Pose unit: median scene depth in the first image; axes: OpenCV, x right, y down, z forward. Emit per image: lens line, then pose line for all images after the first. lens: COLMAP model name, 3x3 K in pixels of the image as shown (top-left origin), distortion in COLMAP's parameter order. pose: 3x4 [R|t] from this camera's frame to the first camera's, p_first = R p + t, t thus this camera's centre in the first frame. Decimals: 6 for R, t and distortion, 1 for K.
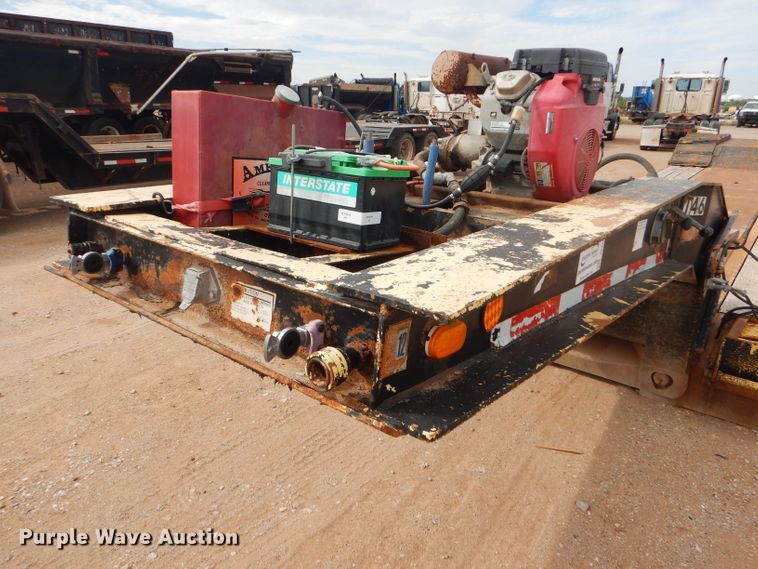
lens RADIAL K [[541.6, 0, 379.0], [0, 541.6, 284.5], [0, 0, 1]] dist [0.006092, 0.002556]
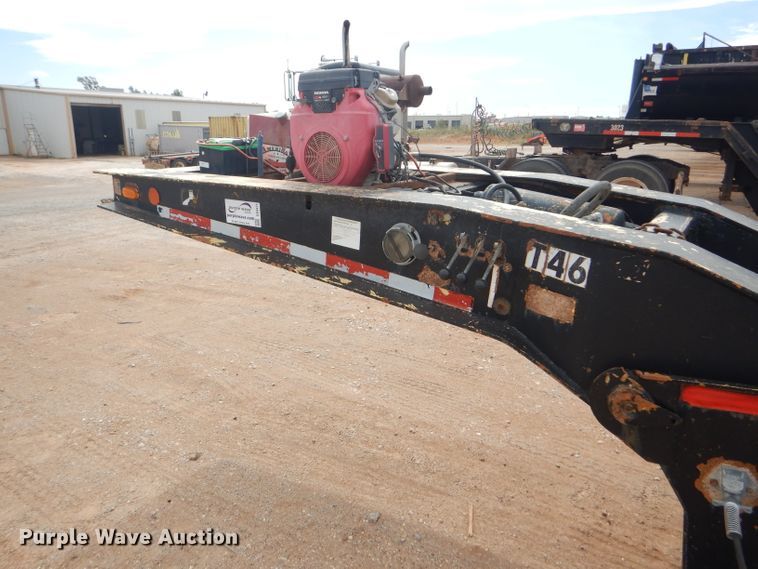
lens RADIAL K [[541.6, 0, 379.0], [0, 541.6, 284.5], [0, 0, 1]] dist [0.006092, 0.002556]
pose [[0.078347, 0.263404, -0.961499, 1.159791], [-0.318079, 0.920660, 0.226298, -0.196354], [0.944822, 0.288102, 0.155914, 0.704987]]
